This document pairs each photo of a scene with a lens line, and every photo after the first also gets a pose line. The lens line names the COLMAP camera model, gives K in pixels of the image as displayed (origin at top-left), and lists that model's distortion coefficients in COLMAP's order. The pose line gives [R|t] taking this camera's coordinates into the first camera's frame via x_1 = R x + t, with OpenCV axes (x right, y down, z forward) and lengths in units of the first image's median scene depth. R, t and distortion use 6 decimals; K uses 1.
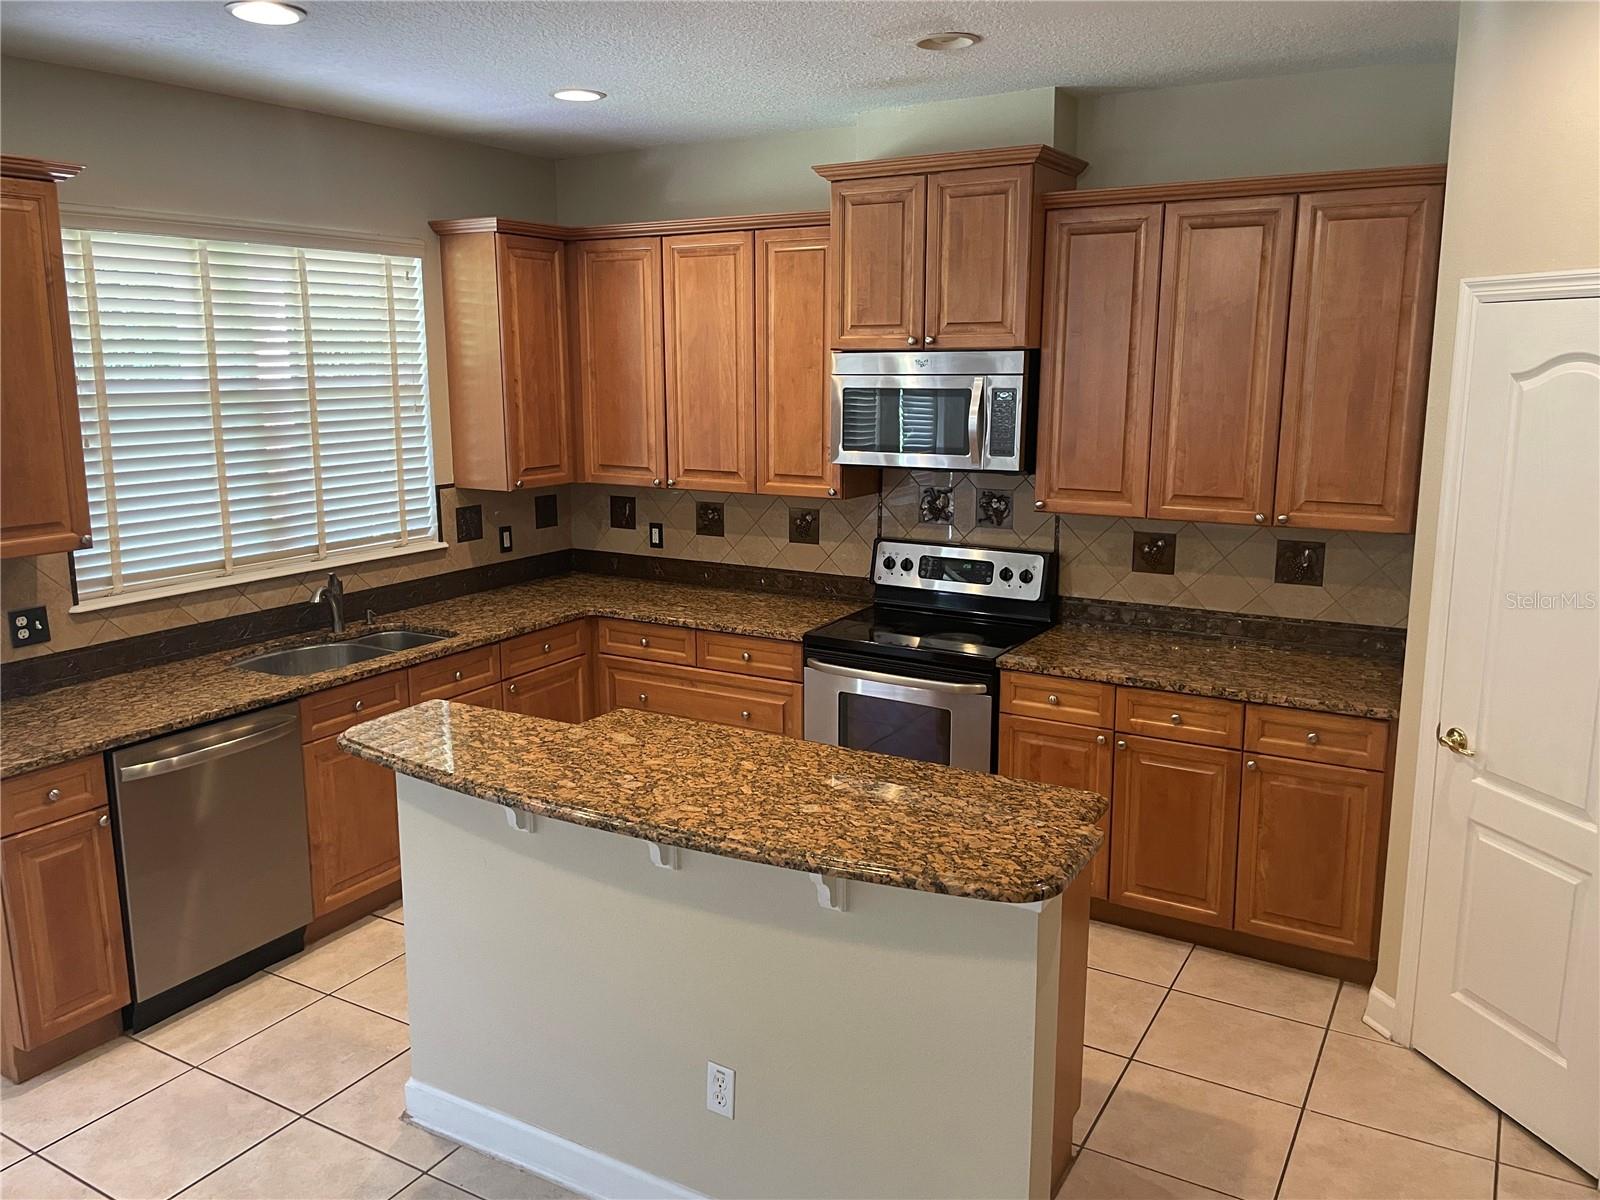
lens RADIAL K [[1214.9, 0, 789.0], [0, 1214.9, 591.0], [0, 0, 1]] dist [0.083092, -0.115297]
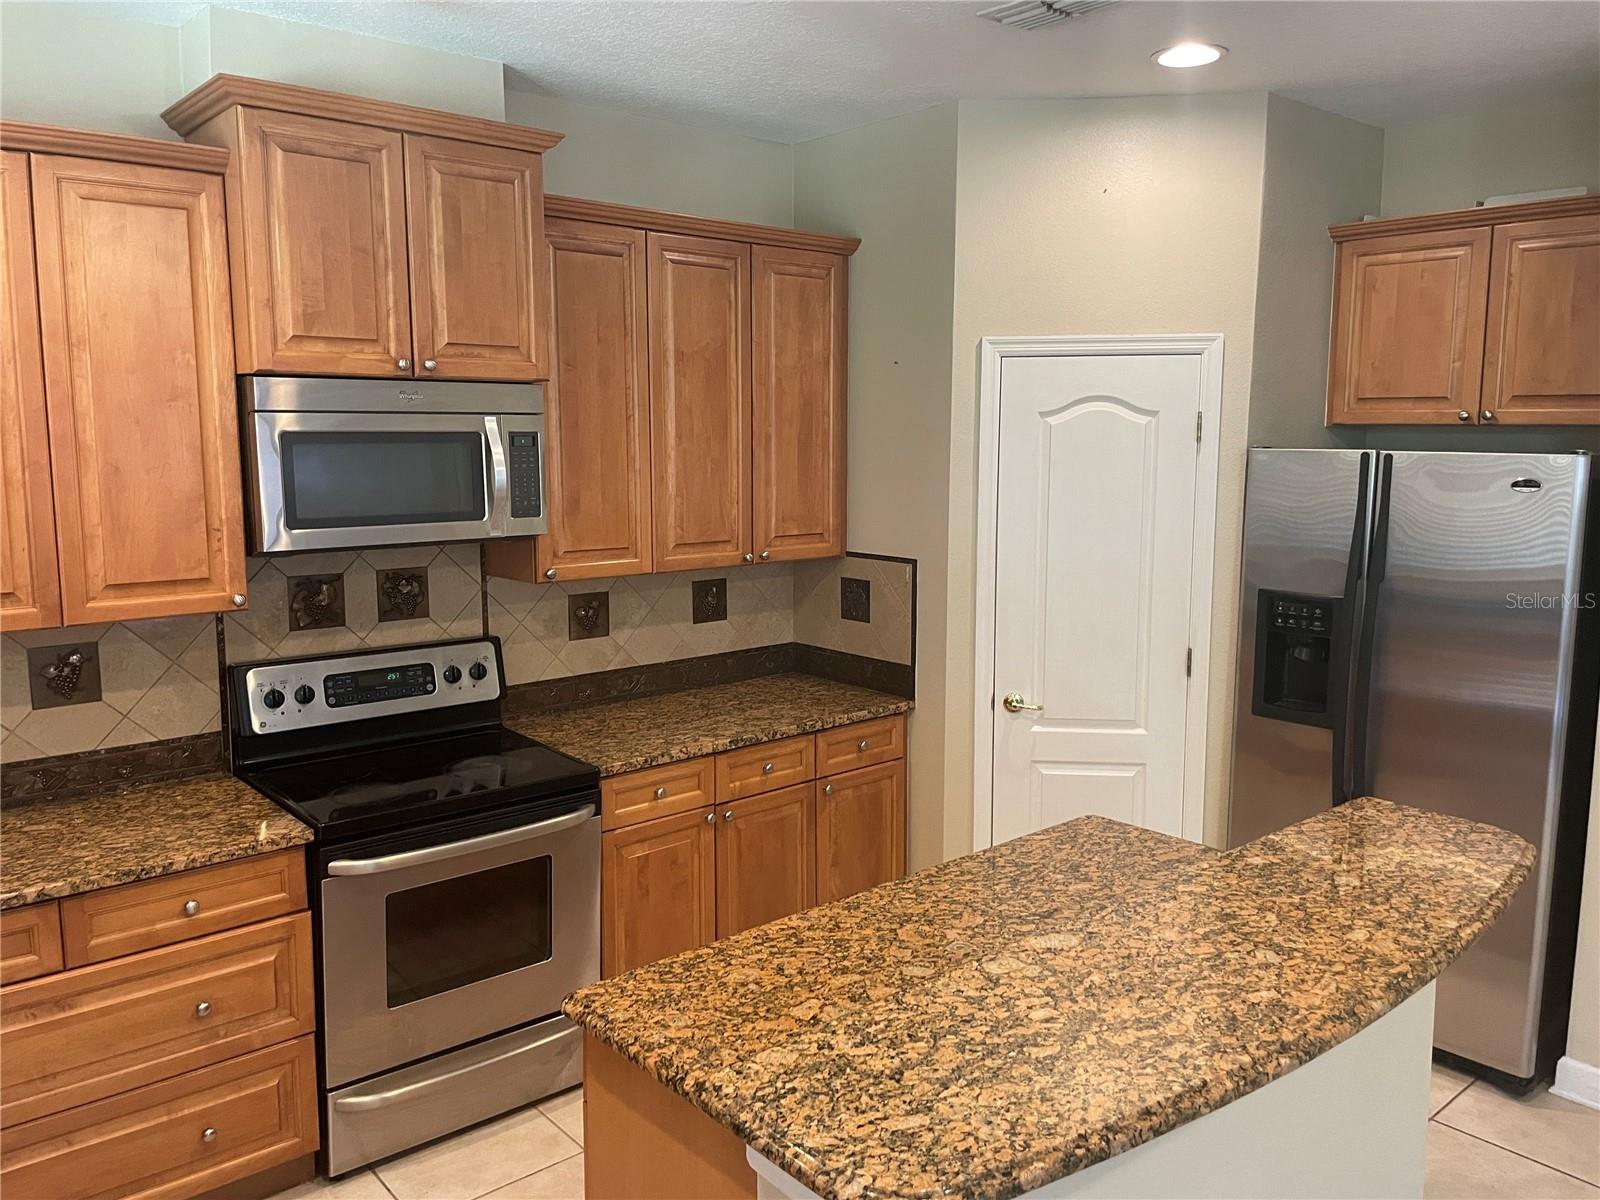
lens RADIAL K [[1214.9, 0, 804.0], [0, 1214.9, 588.3], [0, 0, 1]] dist [0.083092, -0.115297]
pose [[0.322066, -0.122099, 0.938811, -0.513784], [0.176398, 0.982022, 0.067204, -0.087870], [-0.930138, 0.143960, 0.337814, 0.582105]]
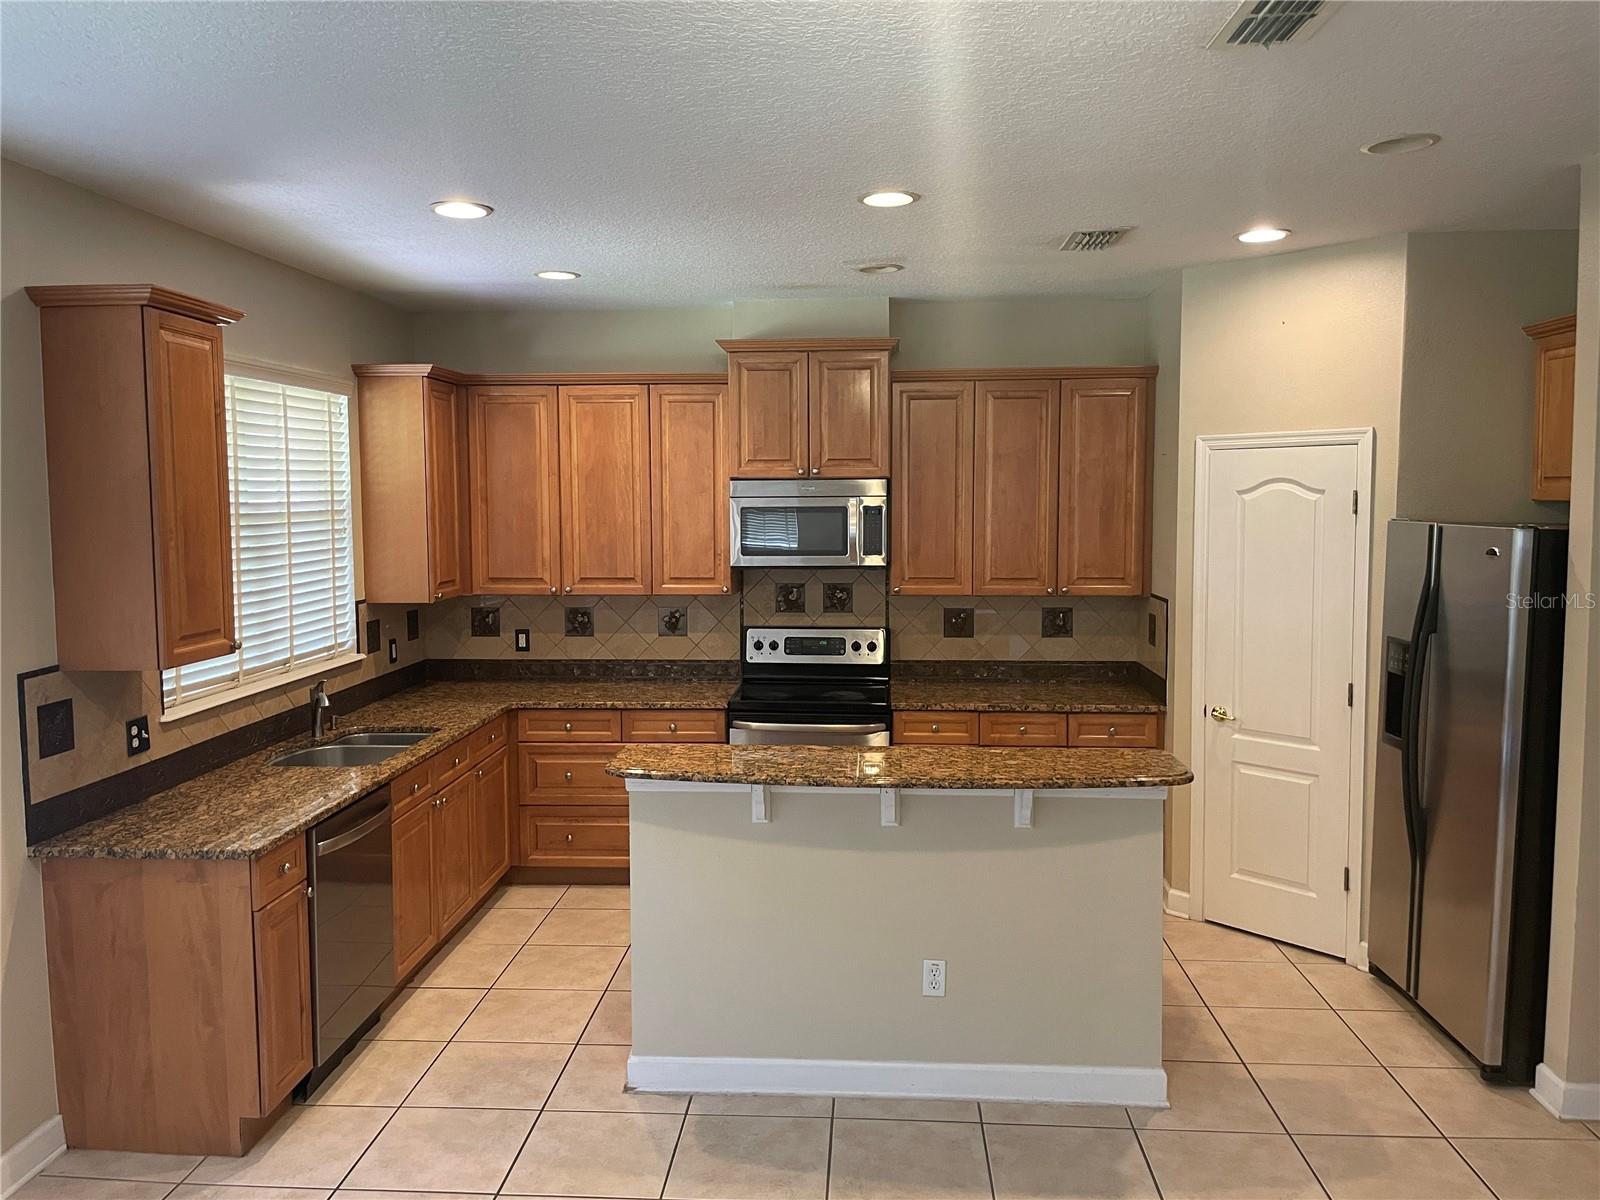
lens RADIAL K [[1214.9, 0, 791.8], [0, 1214.9, 591.4], [0, 0, 1]] dist [0.083092, -0.115297]
pose [[0.894336, -0.037583, 0.445815, -0.516539], [0.086773, 0.992115, -0.090436, 0.044376], [-0.438900, 0.119565, 0.890545, -0.162848]]
